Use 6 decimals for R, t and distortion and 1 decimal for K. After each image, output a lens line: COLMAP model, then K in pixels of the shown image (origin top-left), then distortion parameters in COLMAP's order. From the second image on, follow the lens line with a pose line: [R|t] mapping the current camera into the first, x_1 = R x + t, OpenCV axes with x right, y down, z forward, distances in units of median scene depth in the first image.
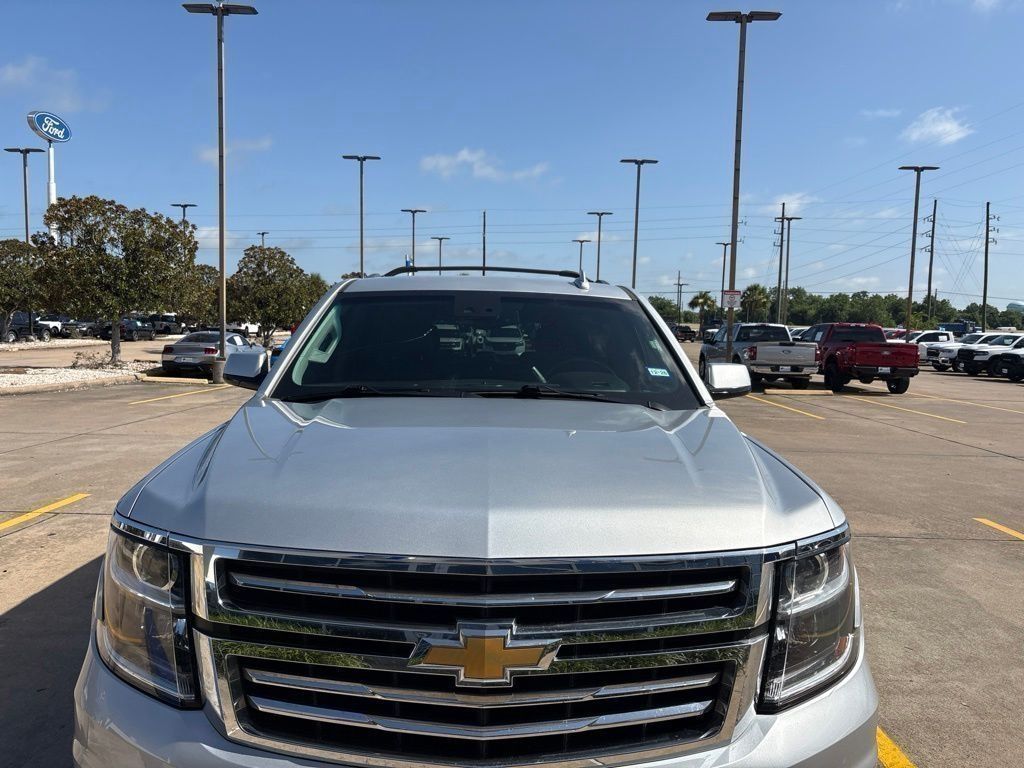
lens RADIAL K [[733.5, 0, 512.0], [0, 733.5, 384.0], [0, 0, 1]] dist [0.031247, -0.046244]
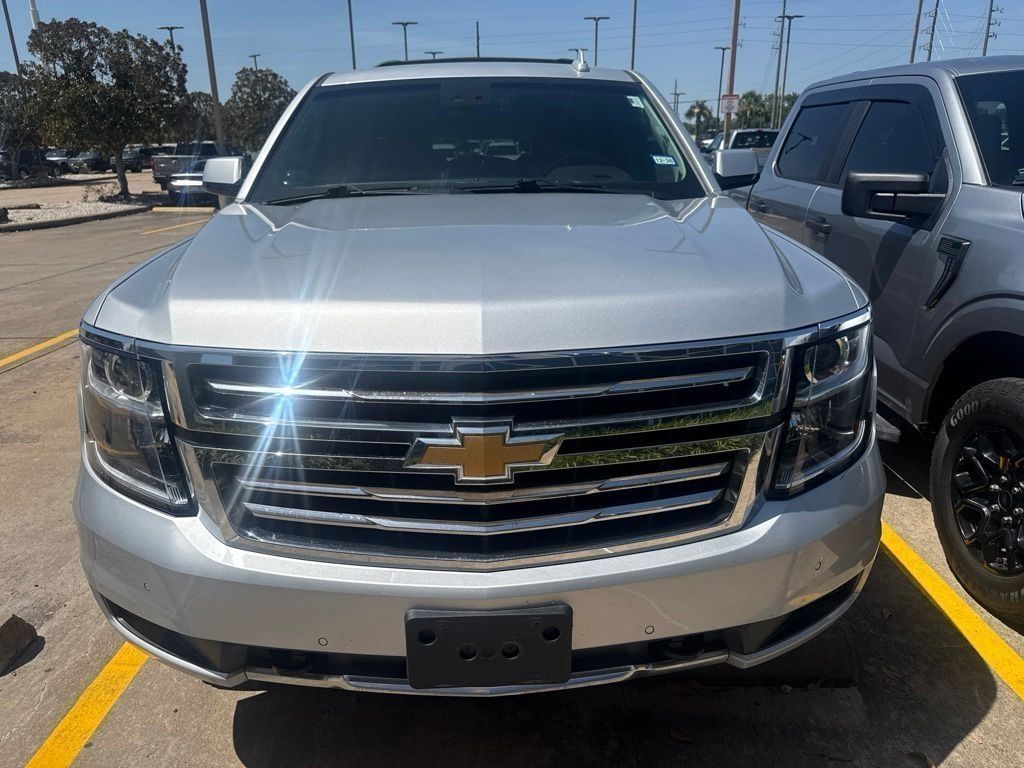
lens RADIAL K [[874.6, 0, 512.0], [0, 874.6, 384.0], [0, 0, 1]] dist [0.010909, -0.137988]
pose [[0.999376, -0.034931, 0.005279, -0.013509], [0.032194, 0.962023, 0.271062, -0.080532], [-0.014547, -0.270722, 0.962548, -0.227299]]
